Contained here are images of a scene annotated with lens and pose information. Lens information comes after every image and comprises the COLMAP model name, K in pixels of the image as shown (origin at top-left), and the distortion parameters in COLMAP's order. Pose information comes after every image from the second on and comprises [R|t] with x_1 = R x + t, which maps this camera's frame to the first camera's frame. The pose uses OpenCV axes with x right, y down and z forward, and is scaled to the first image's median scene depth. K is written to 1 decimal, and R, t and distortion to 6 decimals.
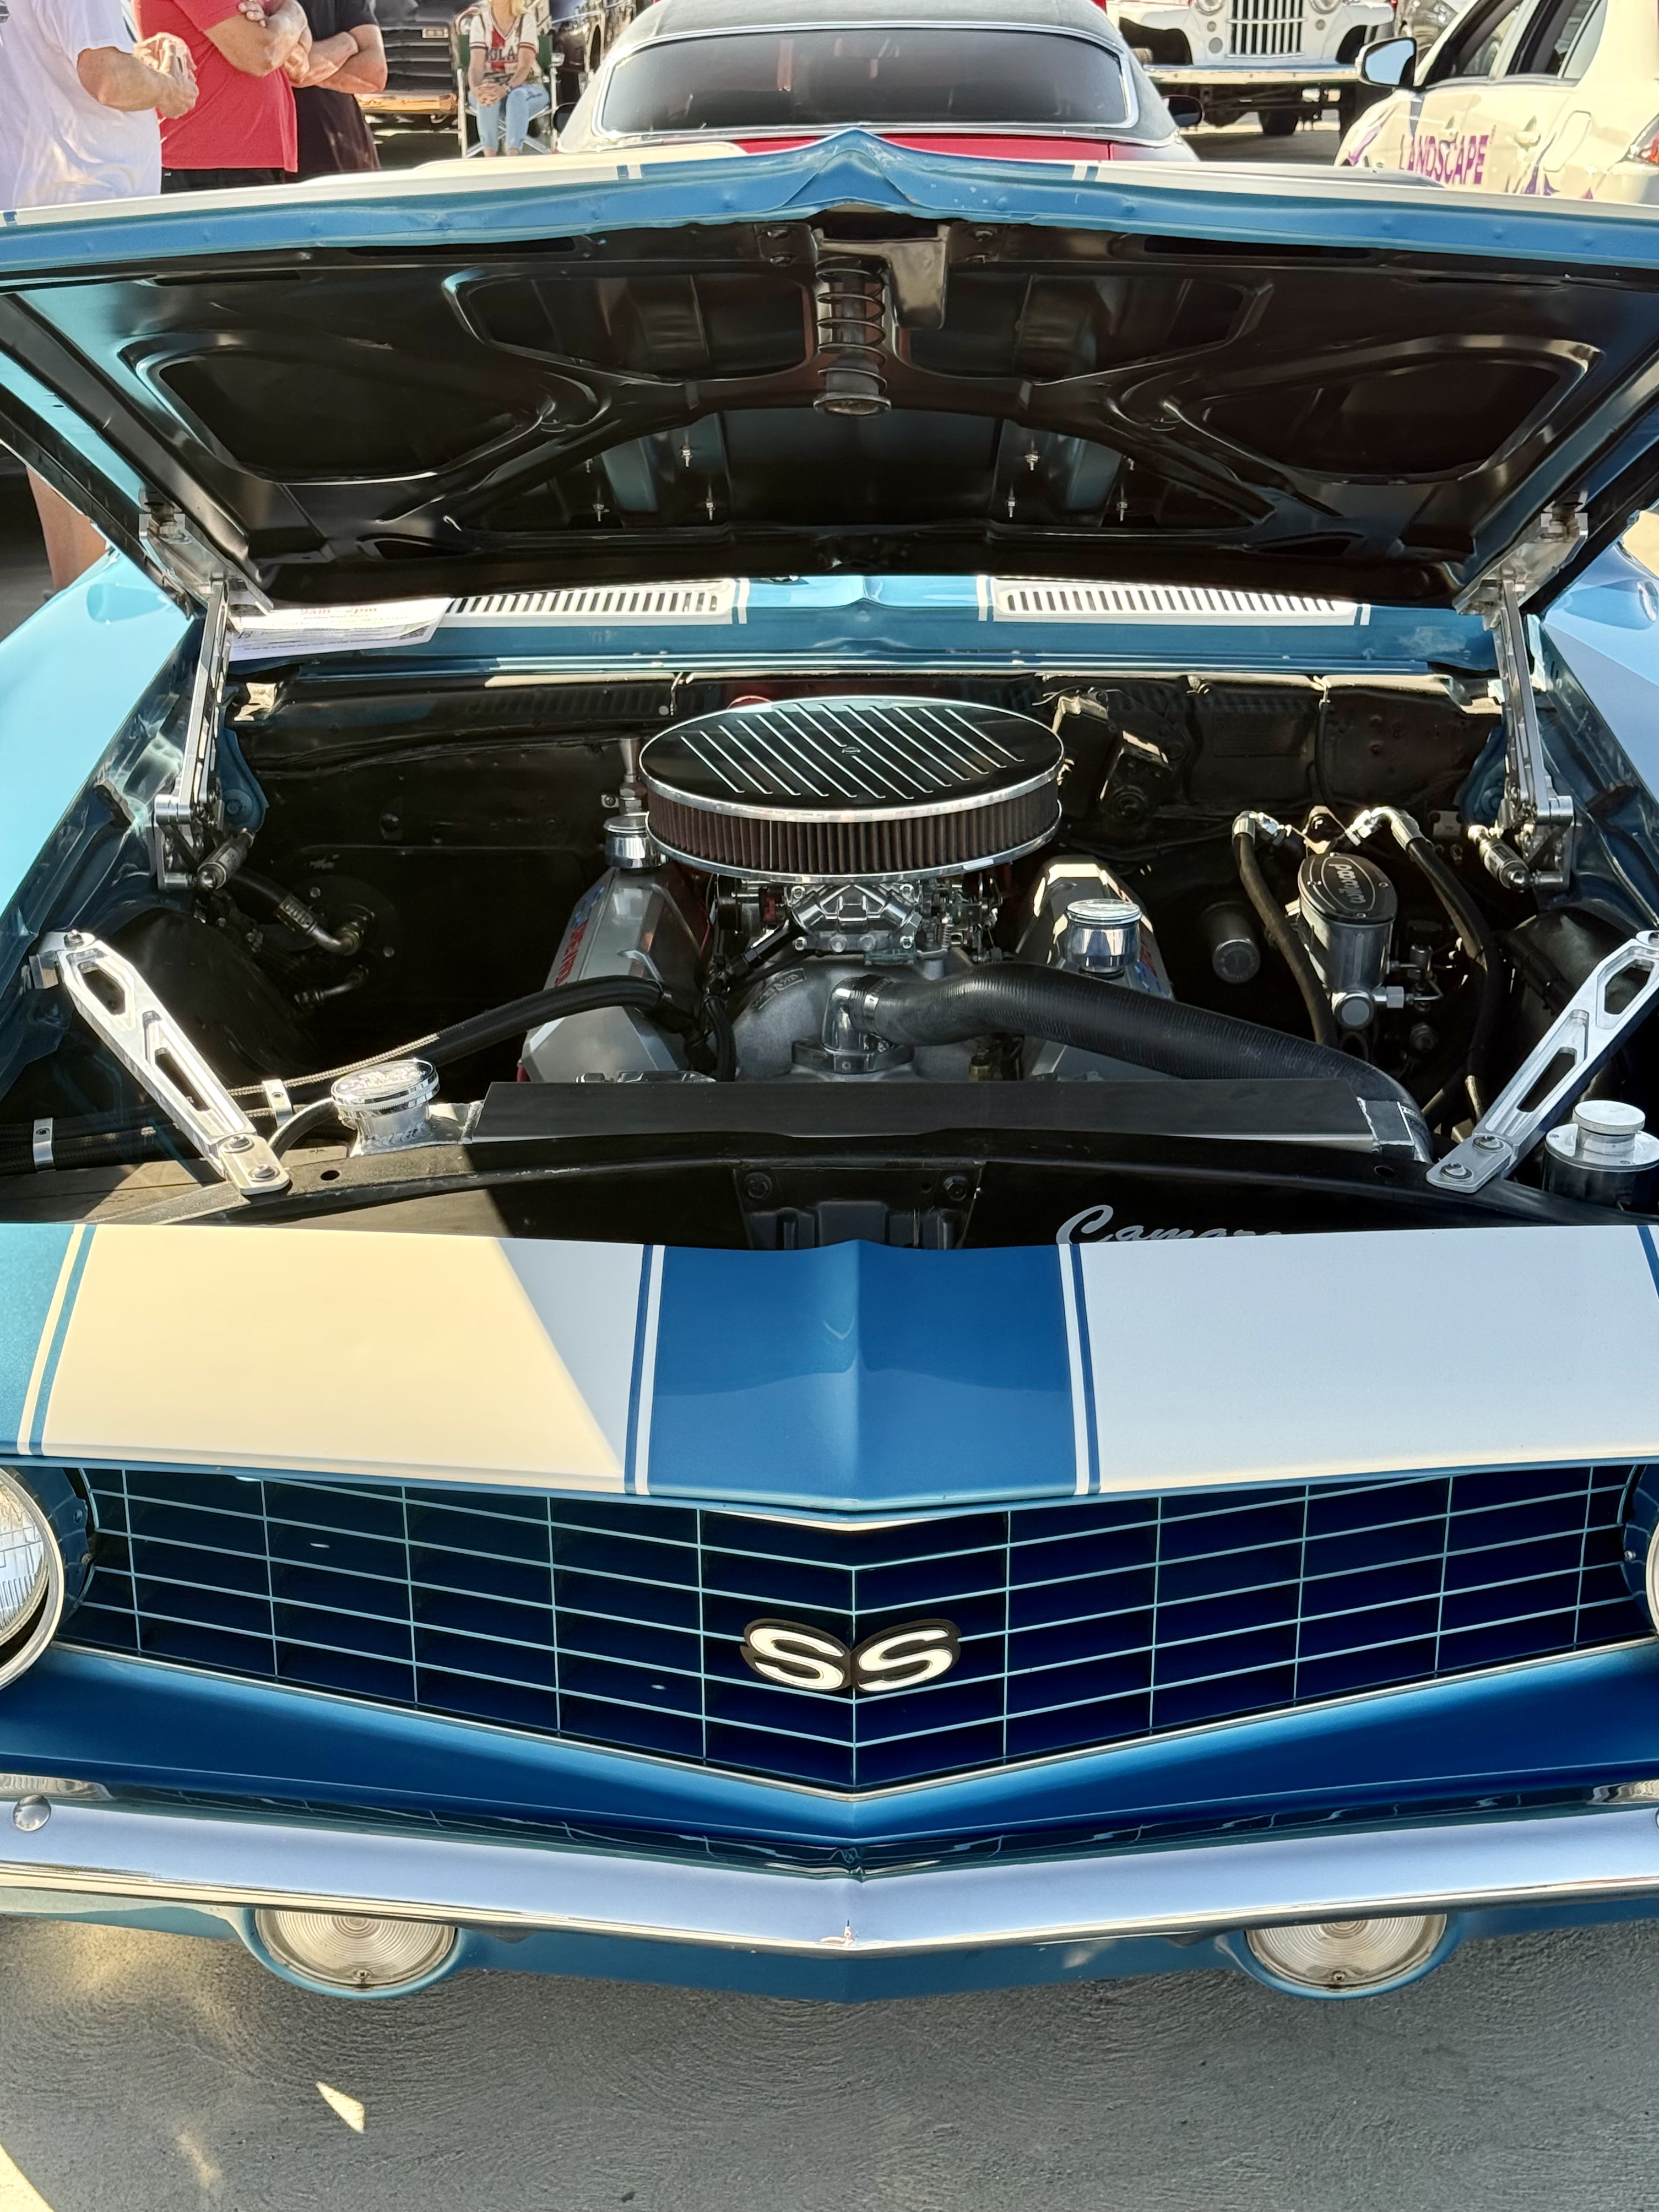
lens RADIAL K [[3090.9, 0, 829.5], [0, 3090.9, 1106.0], [0, 0, 1]] dist [-0.002368, 0.000673]
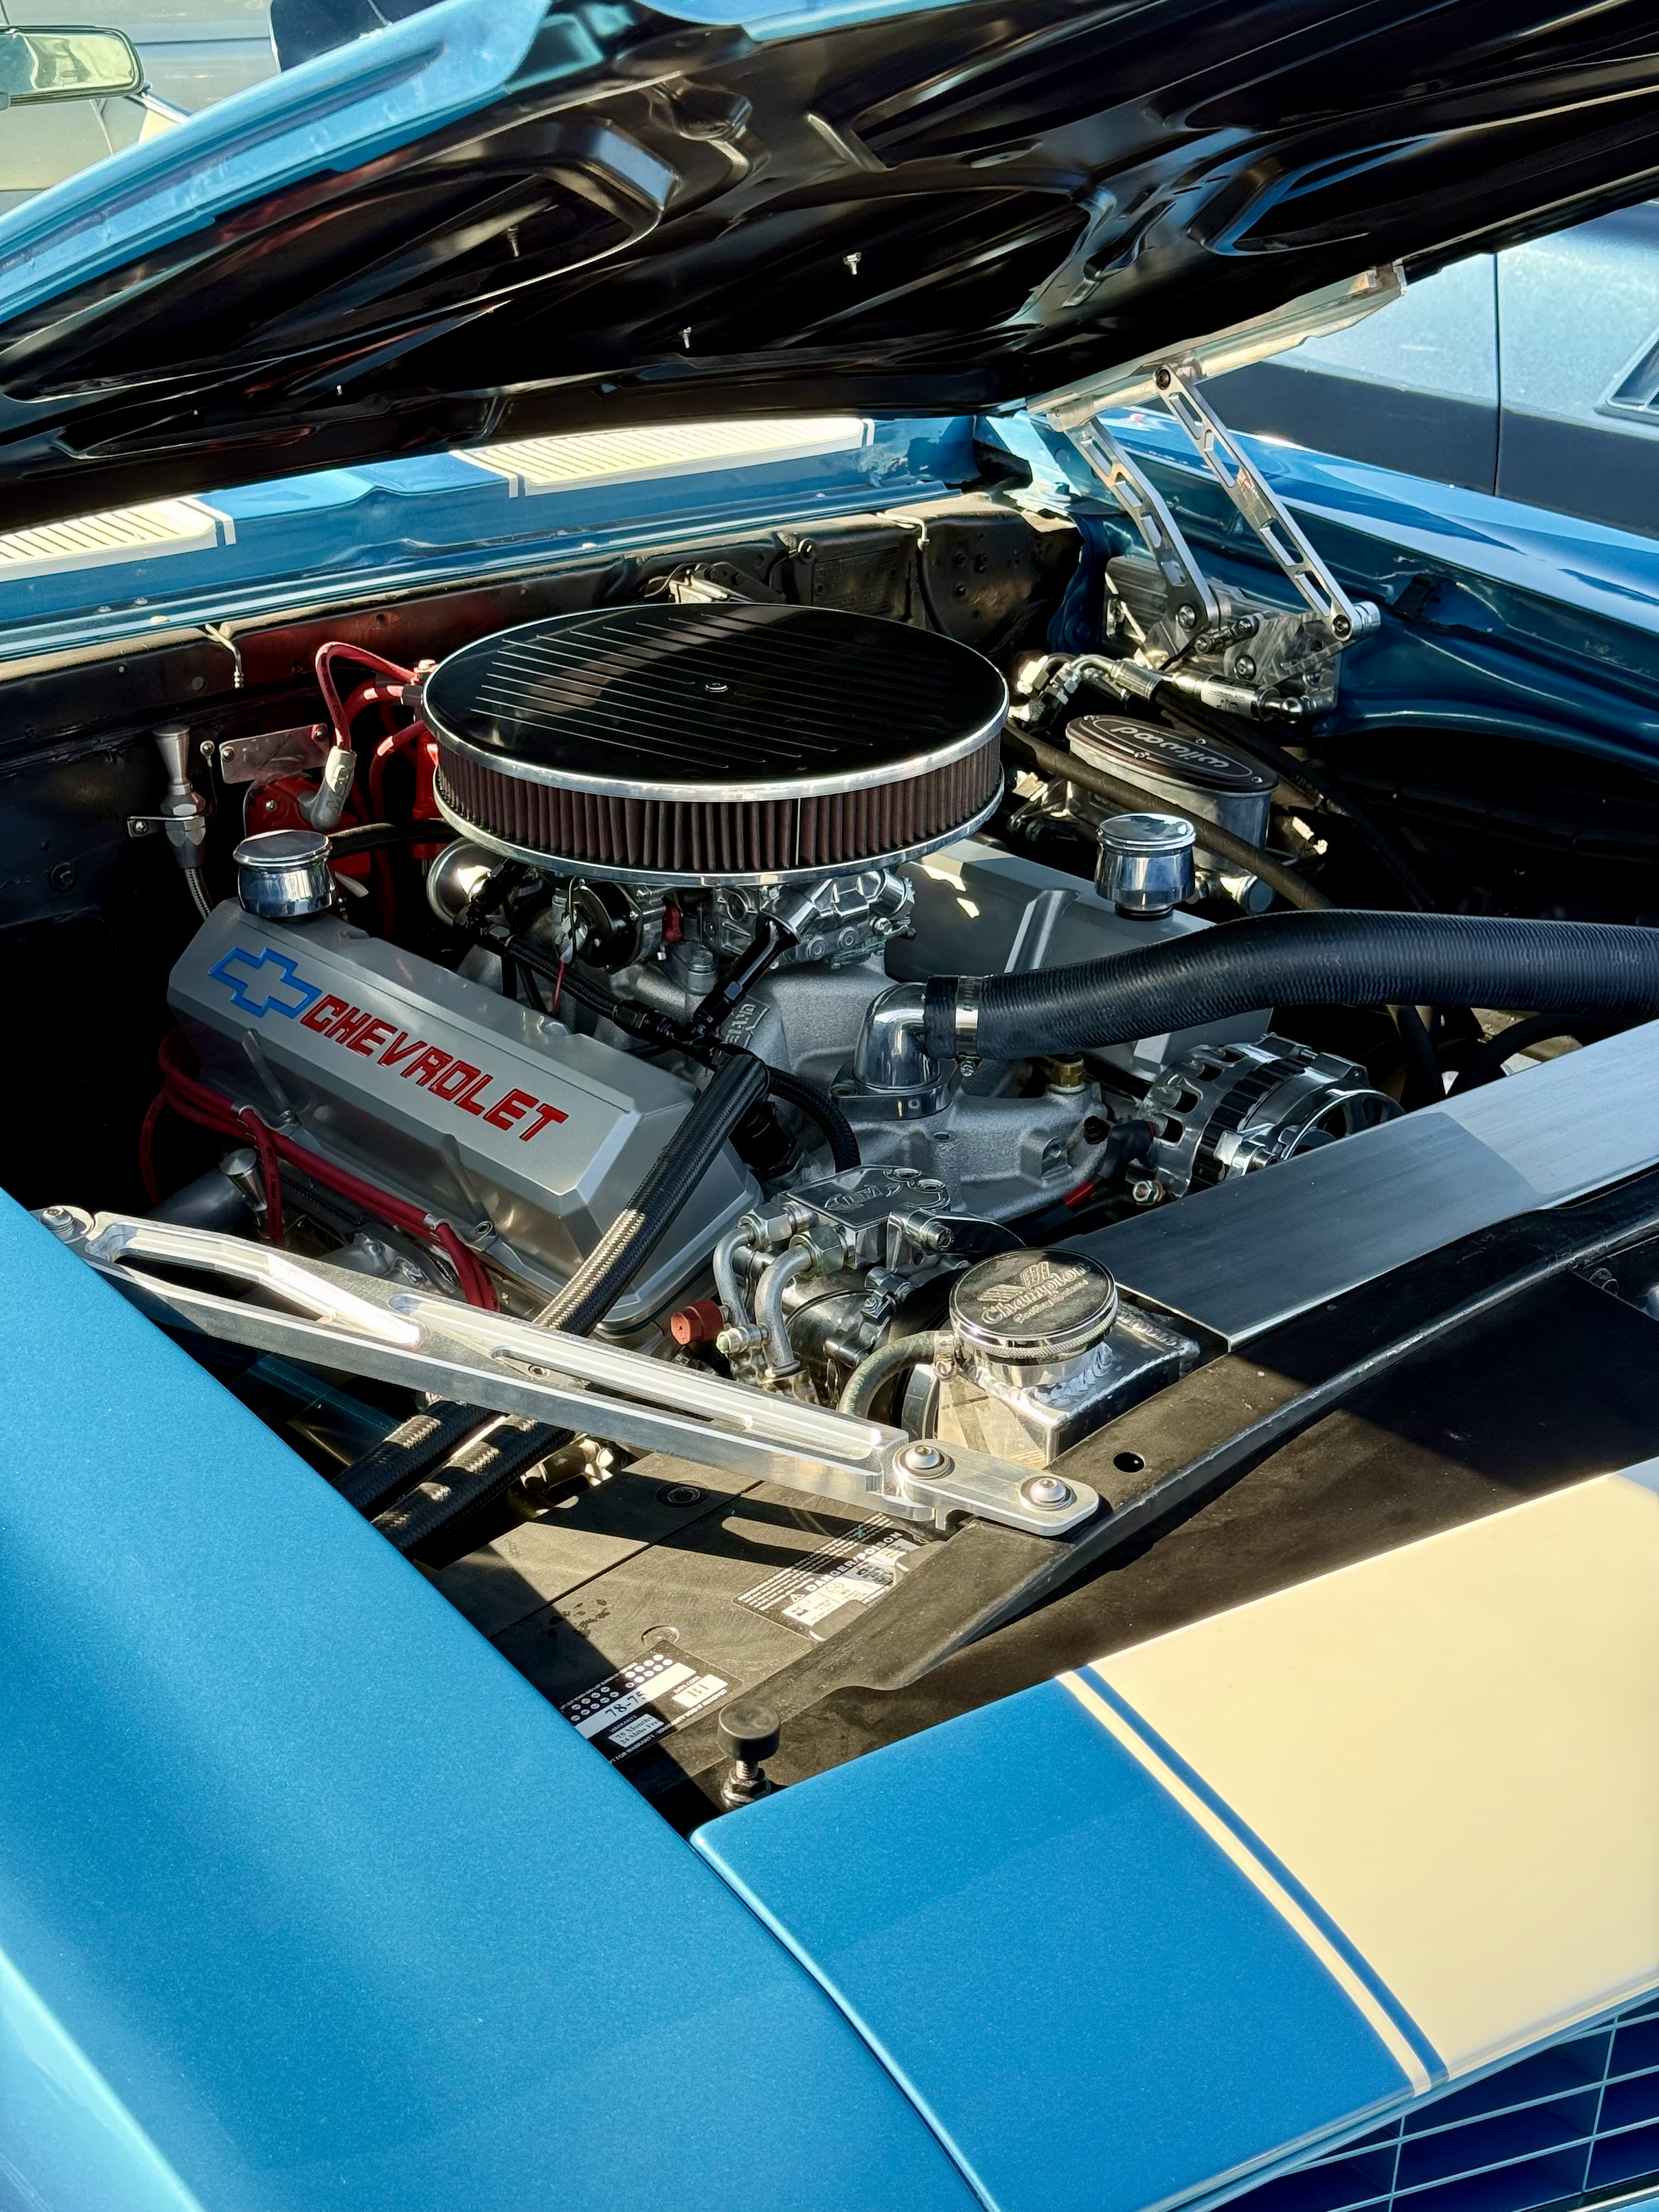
lens RADIAL K [[3090.9, 0, 829.5], [0, 3090.9, 1106.0], [0, 0, 1]] dist [-0.002368, 0.000673]
pose [[0.762039, -0.244356, 0.599655, -0.382725], [0.211761, 0.969187, 0.125834, -0.093779], [-0.611926, 0.031093, 0.790303, 0.373264]]
